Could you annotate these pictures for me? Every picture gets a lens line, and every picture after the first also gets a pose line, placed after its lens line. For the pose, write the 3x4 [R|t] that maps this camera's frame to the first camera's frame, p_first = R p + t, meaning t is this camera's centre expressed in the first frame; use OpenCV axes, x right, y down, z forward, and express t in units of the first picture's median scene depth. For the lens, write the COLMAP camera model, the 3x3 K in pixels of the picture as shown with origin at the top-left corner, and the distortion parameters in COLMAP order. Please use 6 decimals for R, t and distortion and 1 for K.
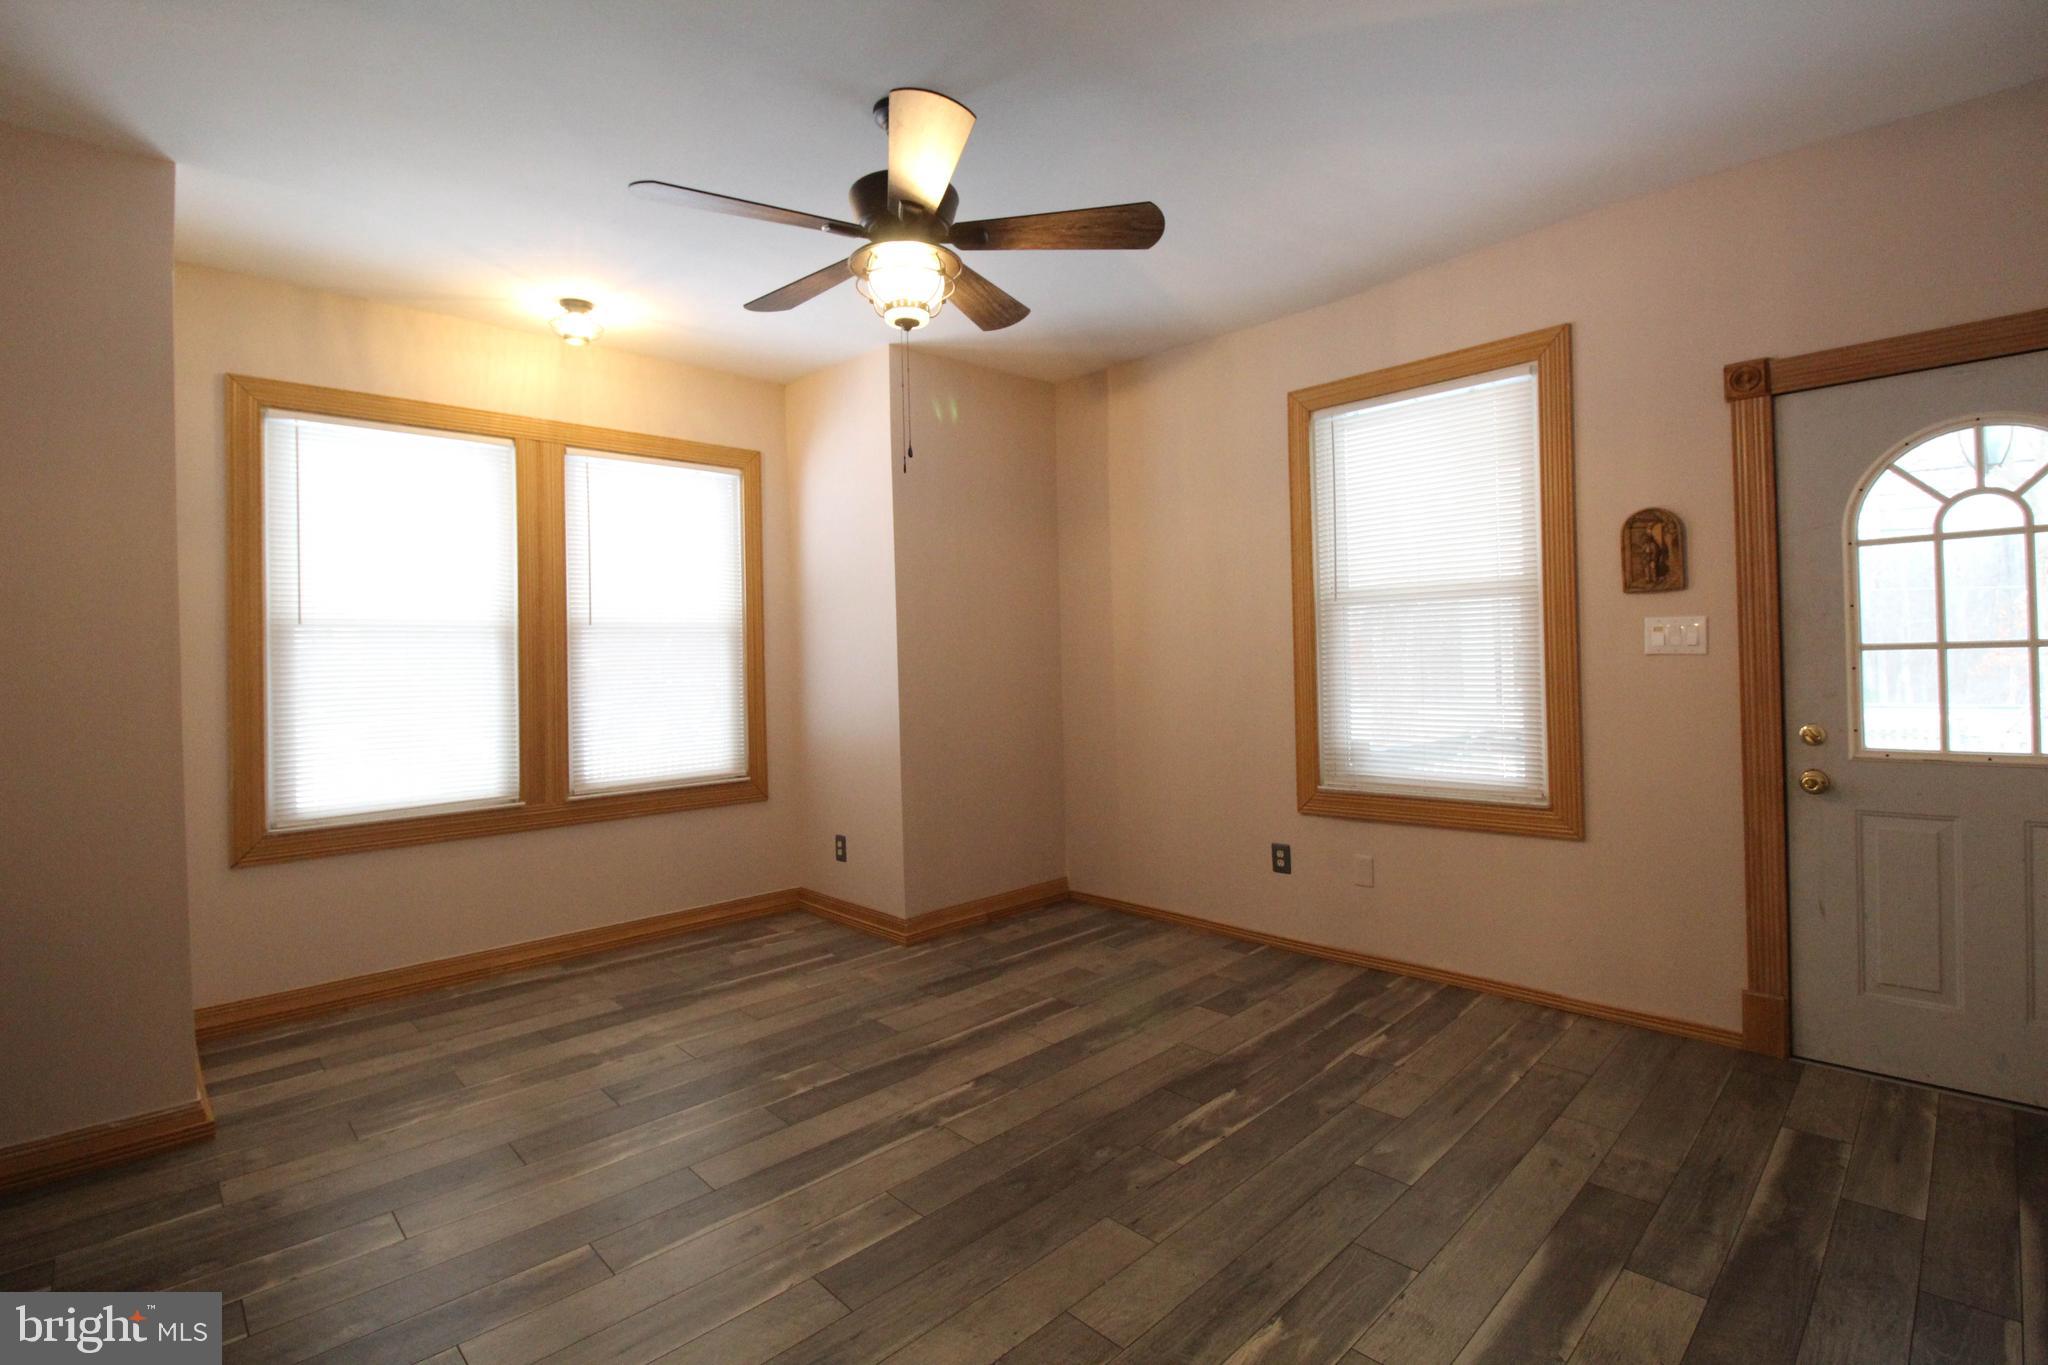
lens RADIAL K [[945.0, 0, 1023.6], [0, 945.0, 654.4], [0, 0, 1]] dist [0.000091, -0.013472]
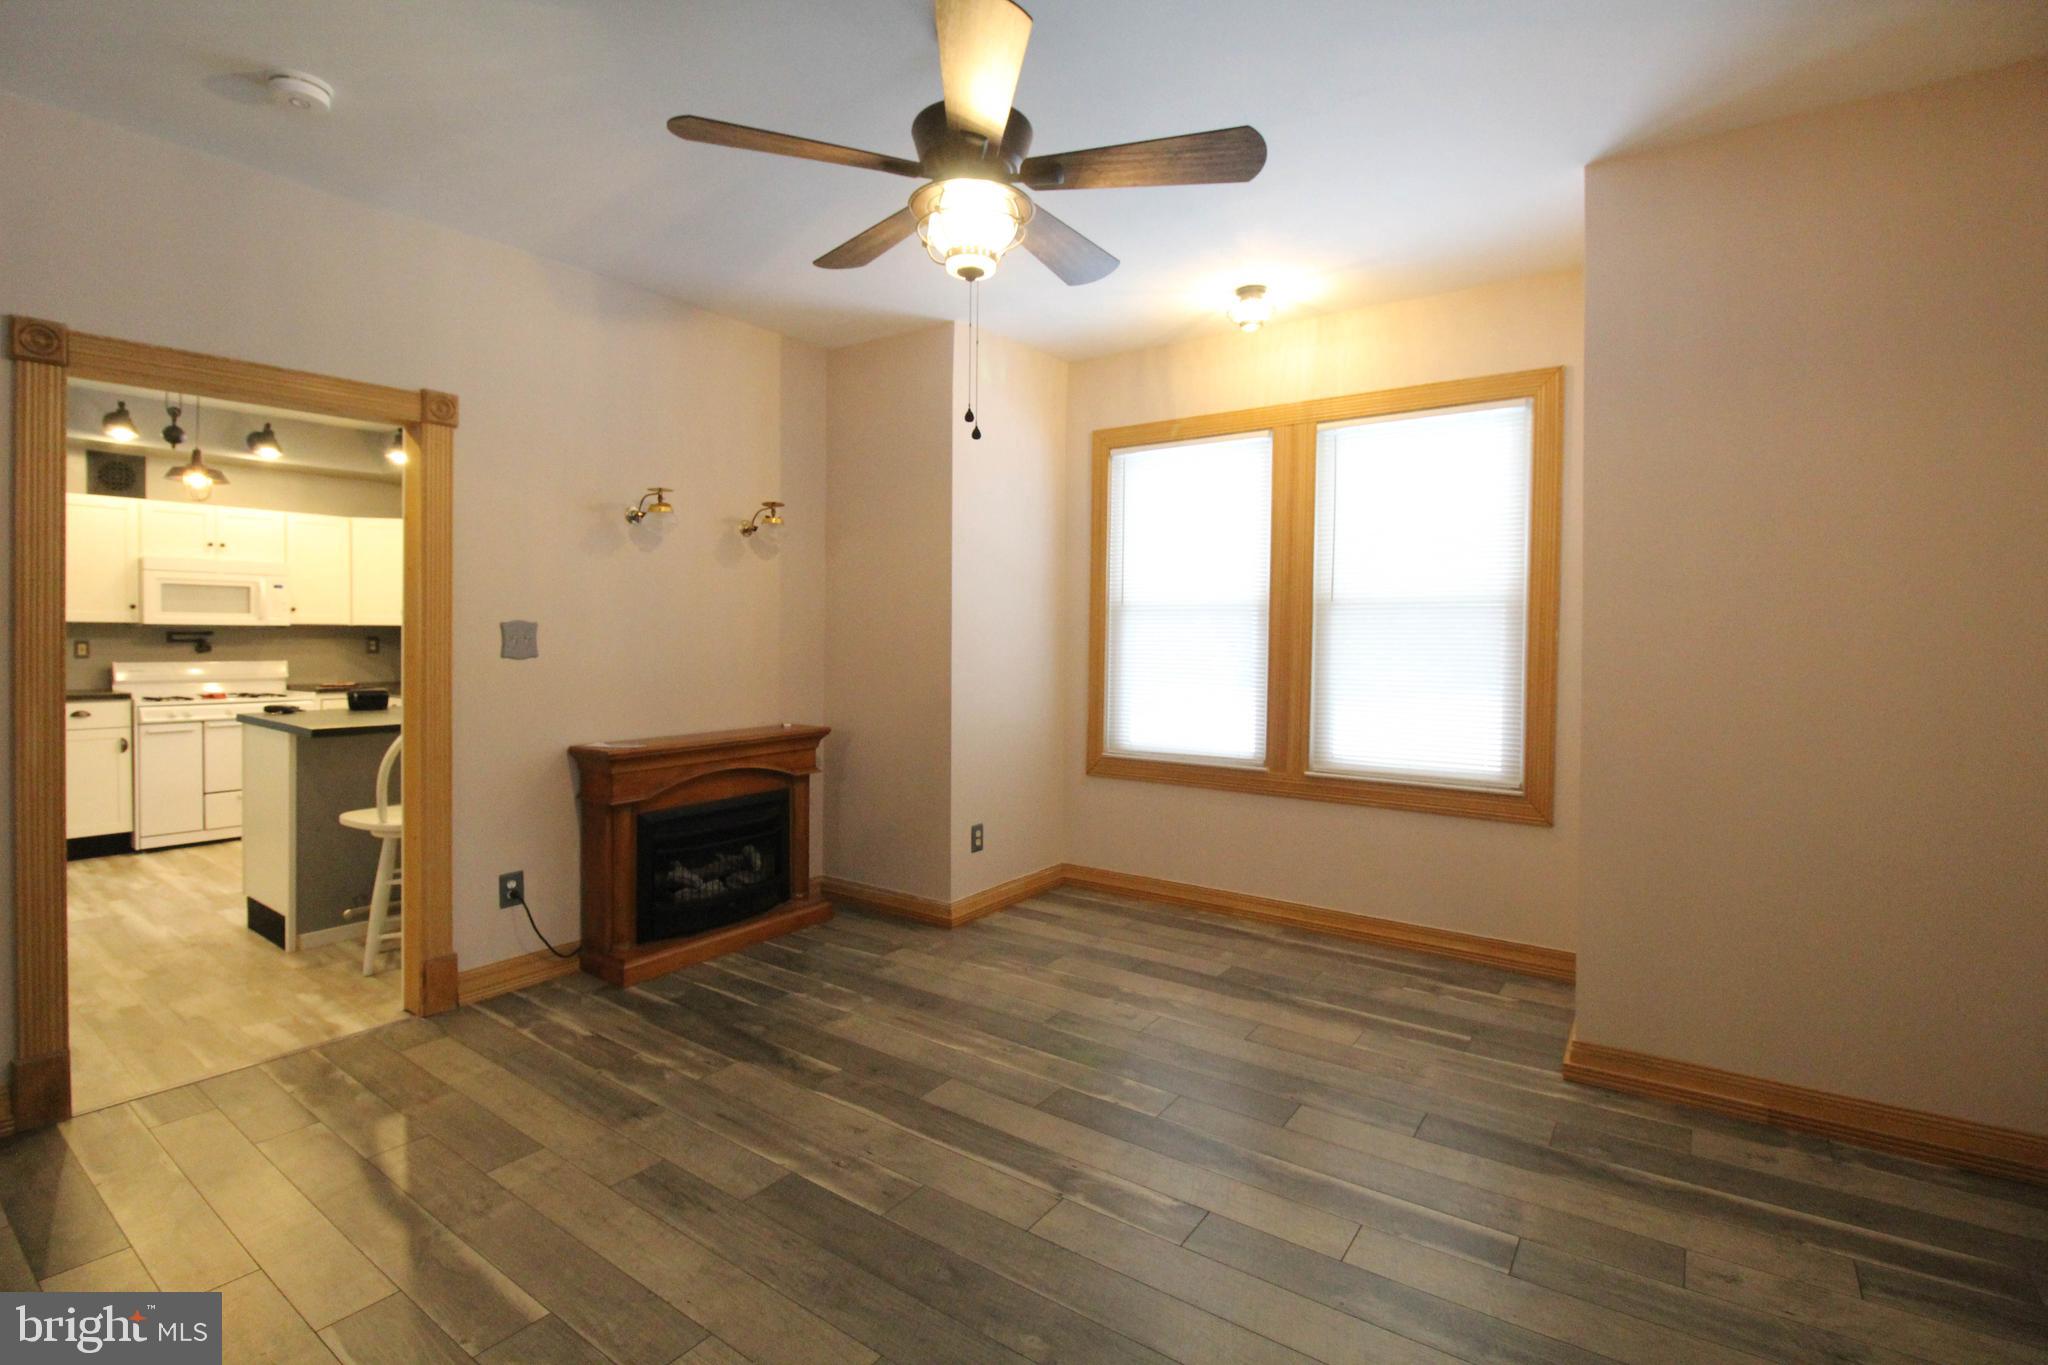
lens RADIAL K [[945.0, 0, 1023.6], [0, 945.0, 654.4], [0, 0, 1]] dist [0.000091, -0.013472]
pose [[0.180579, 0.042085, -0.982660, 0.640500], [-0.010080, 0.999111, 0.040937, -0.018882], [0.983509, 0.002513, 0.180842, 0.724699]]
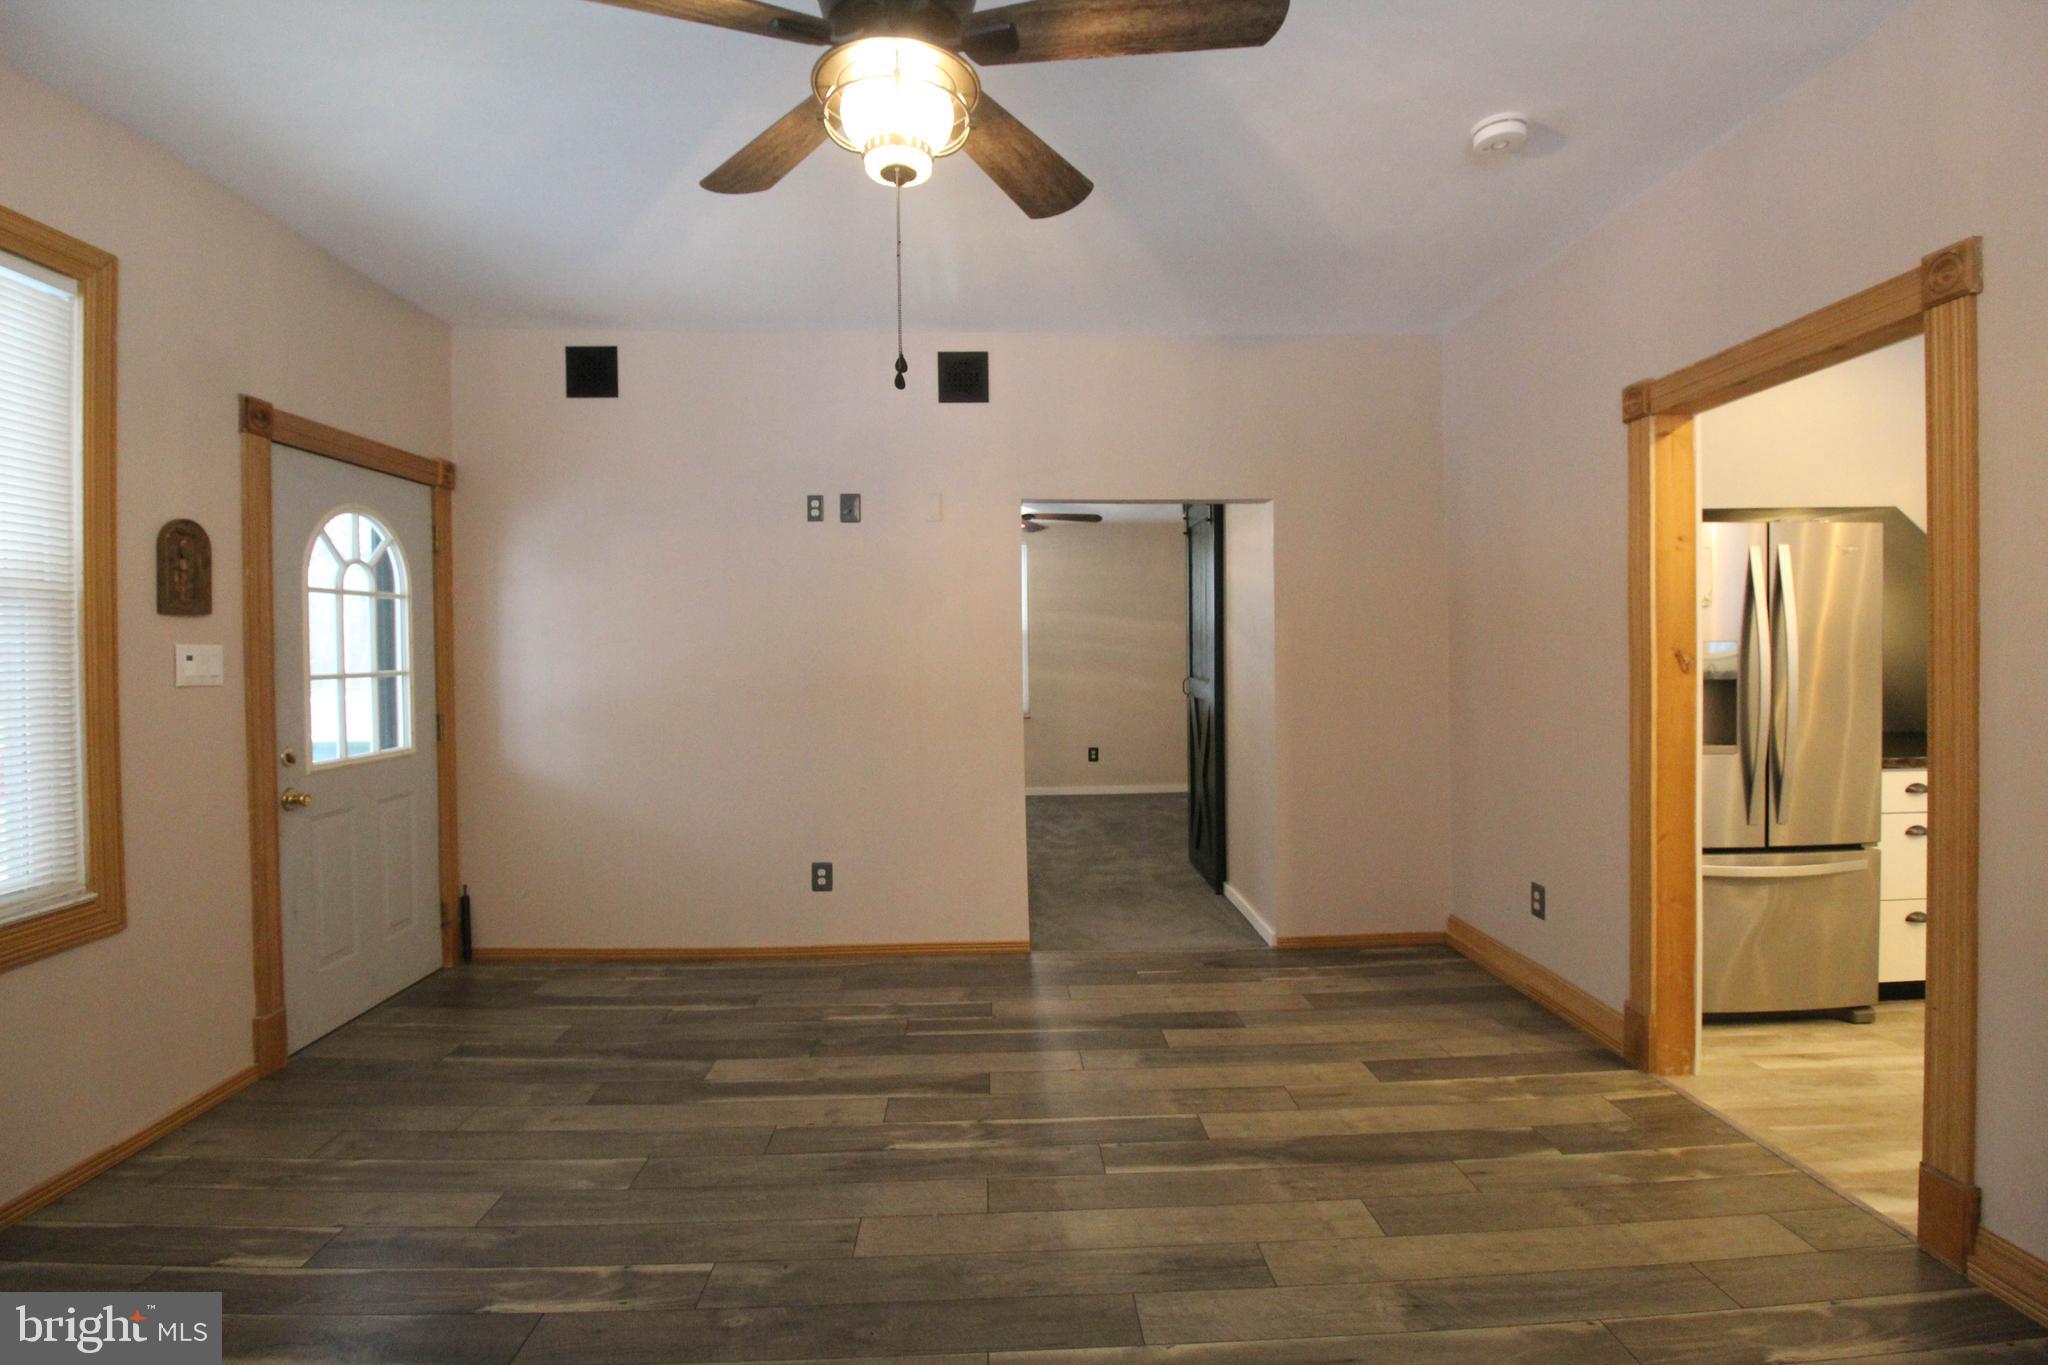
lens RADIAL K [[944.3, 0, 1026.1], [0, 944.3, 655.6], [0, 0, 1]] dist [0.001514, -0.015336]
pose [[-0.745984, 0.030716, 0.665255, -0.514836], [0.029642, 0.999477, -0.012908, 0.005982], [-0.665304, 0.010091, -0.746505, 1.181592]]
